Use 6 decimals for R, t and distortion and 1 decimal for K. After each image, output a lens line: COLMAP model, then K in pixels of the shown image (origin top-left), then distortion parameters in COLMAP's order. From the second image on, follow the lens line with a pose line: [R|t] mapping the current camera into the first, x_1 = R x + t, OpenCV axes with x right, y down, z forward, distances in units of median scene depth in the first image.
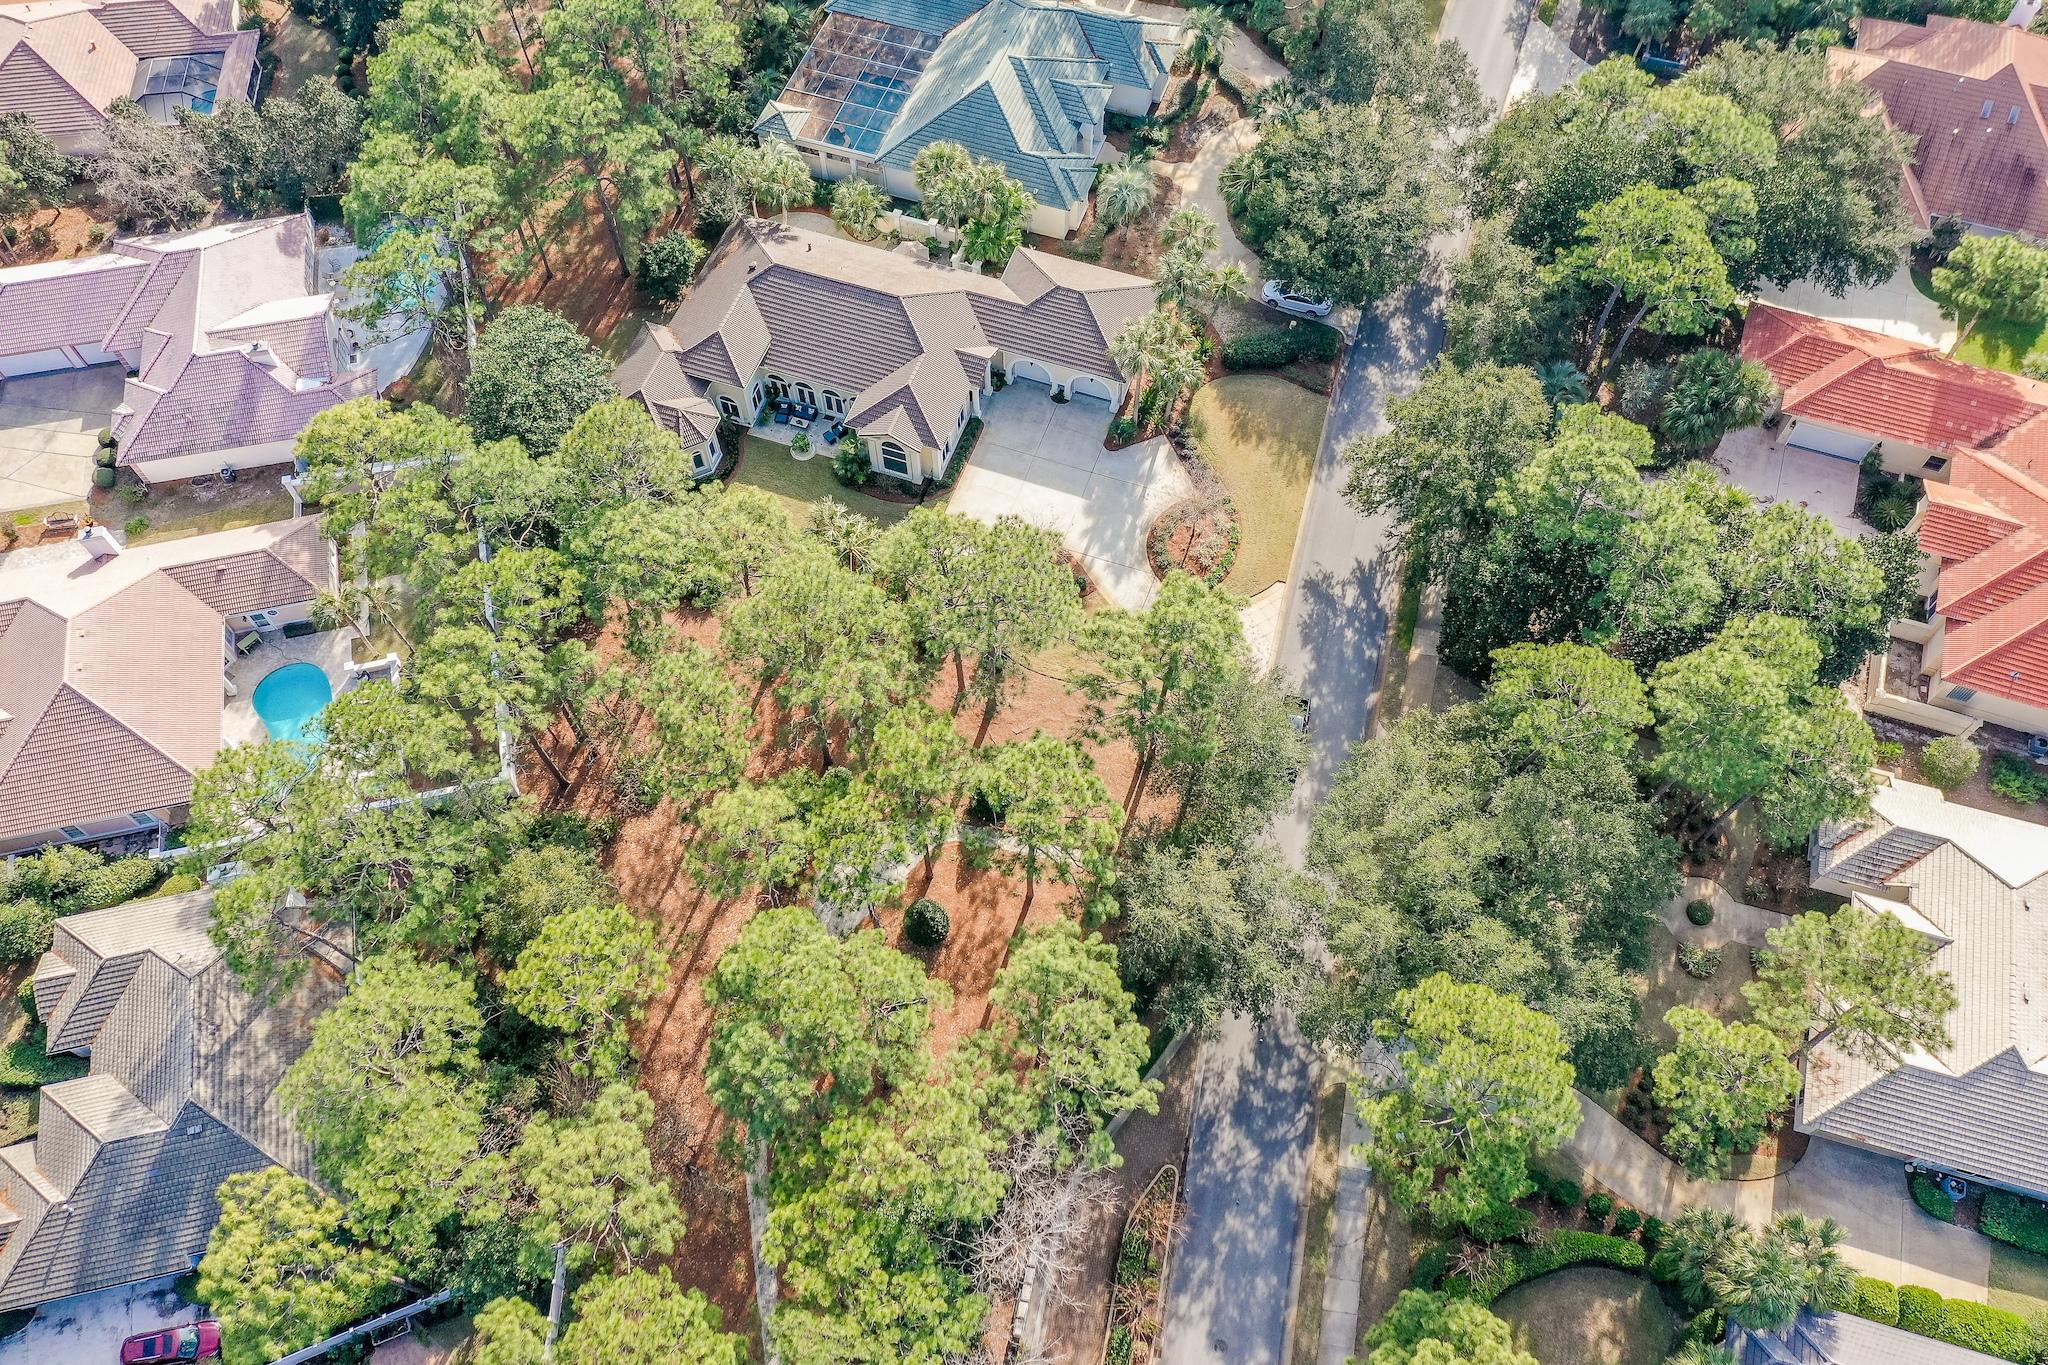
lens RADIAL K [[1593.3, 0, 1026.9], [0, 1593.3, 682.4], [0, 0, 1]] dist [-0.008863, -0.007069]
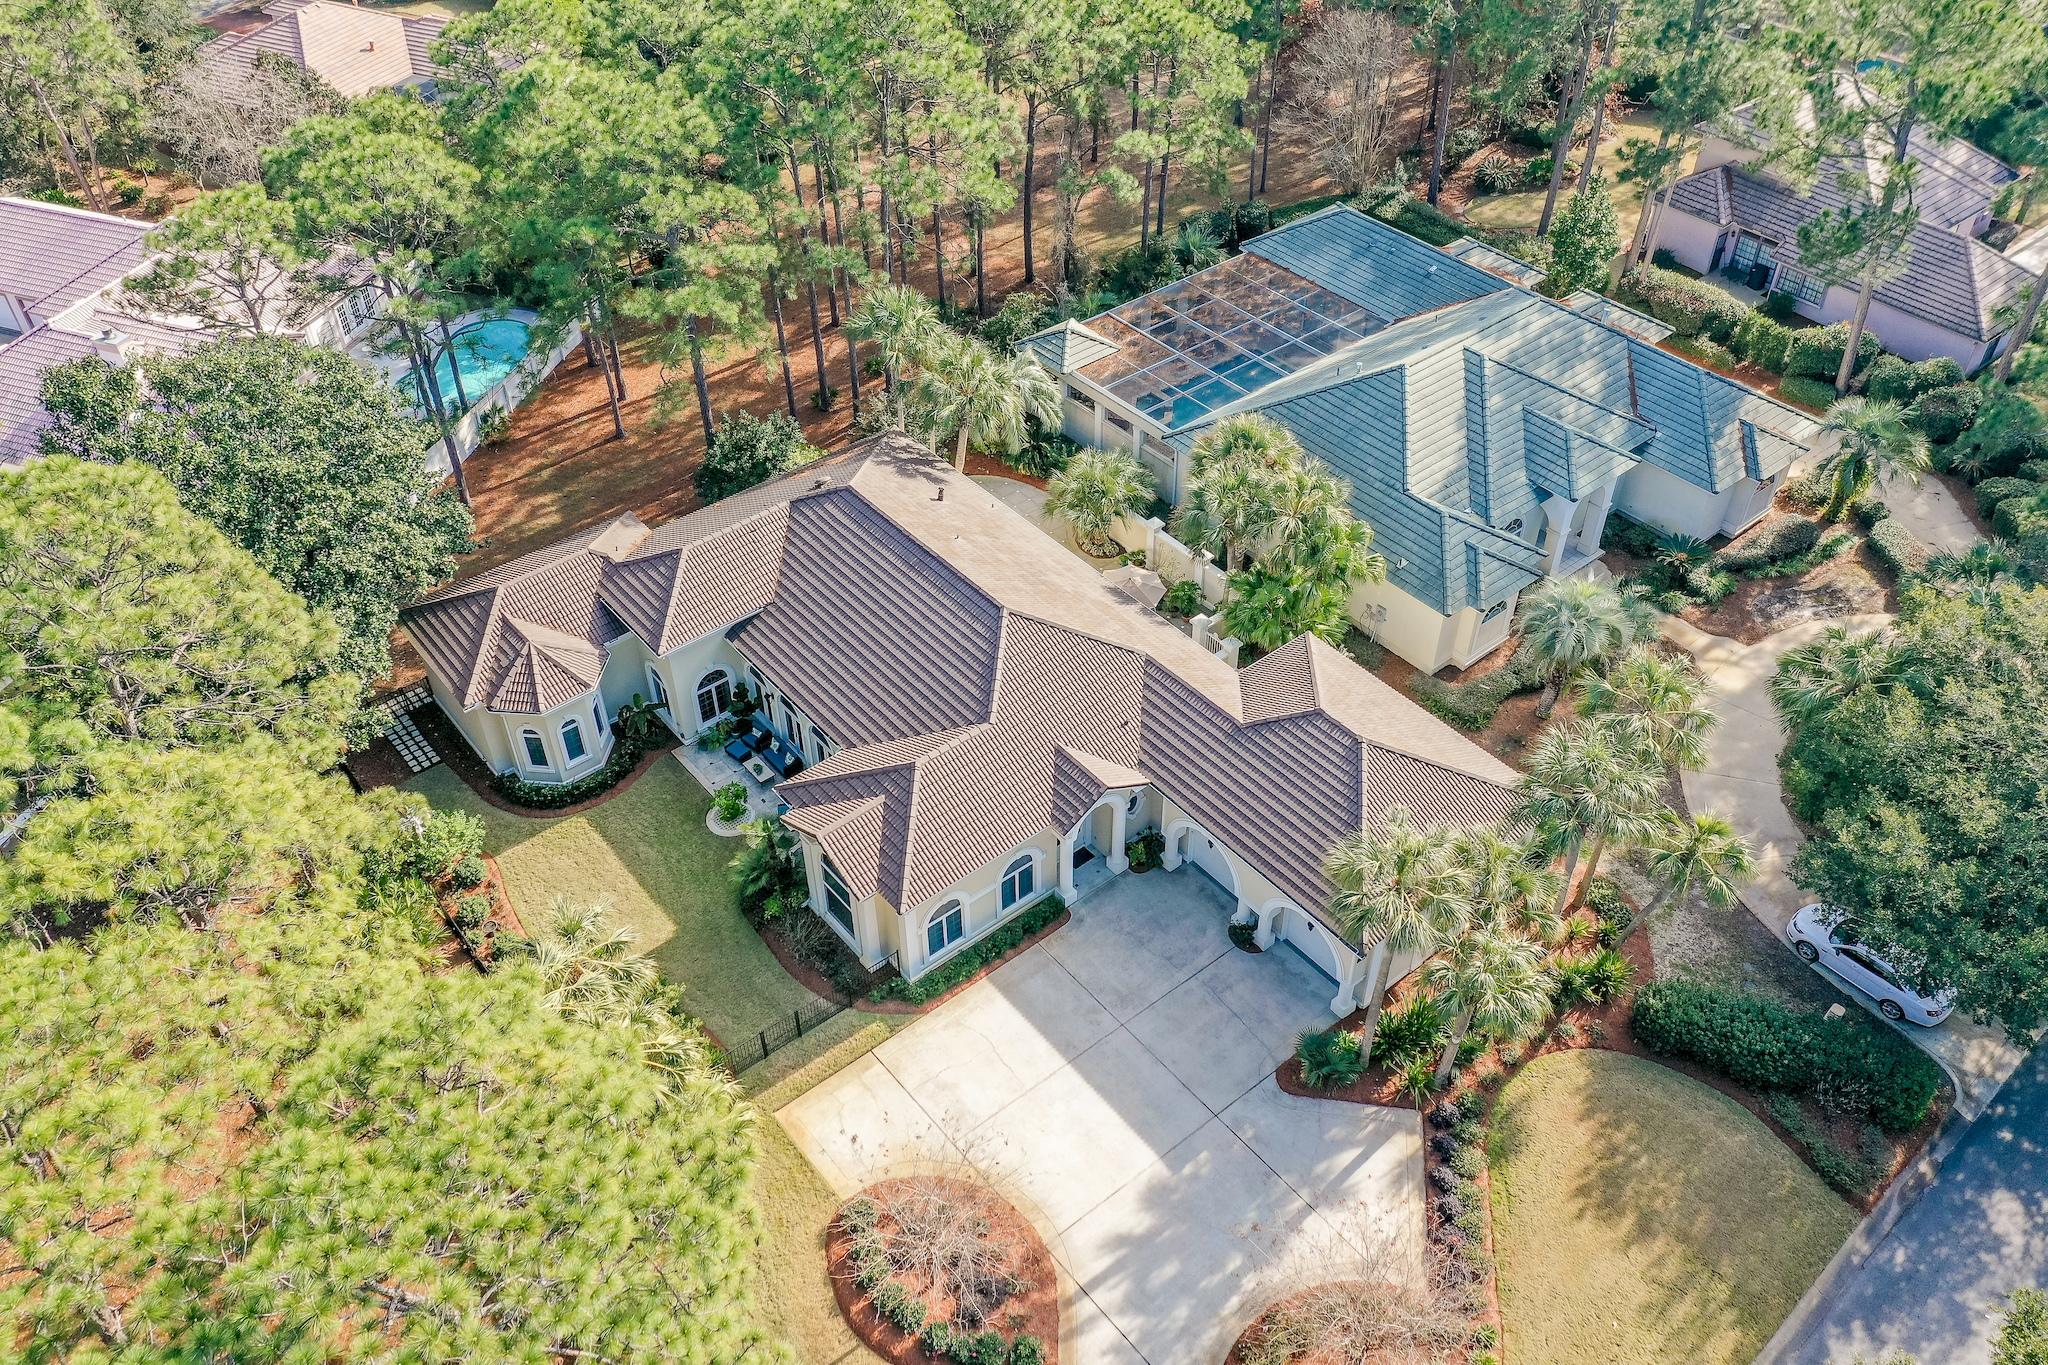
lens RADIAL K [[1593.3, 0, 1018.6], [0, 1593.3, 684.3], [0, 0, 1]] dist [-0.008863, -0.007069]
pose [[0.849049, 0.348557, -0.397019, 0.119187], [-0.456607, 0.862147, -0.219572, -0.107857], [0.265755, 0.367709, 0.891159, 0.532120]]
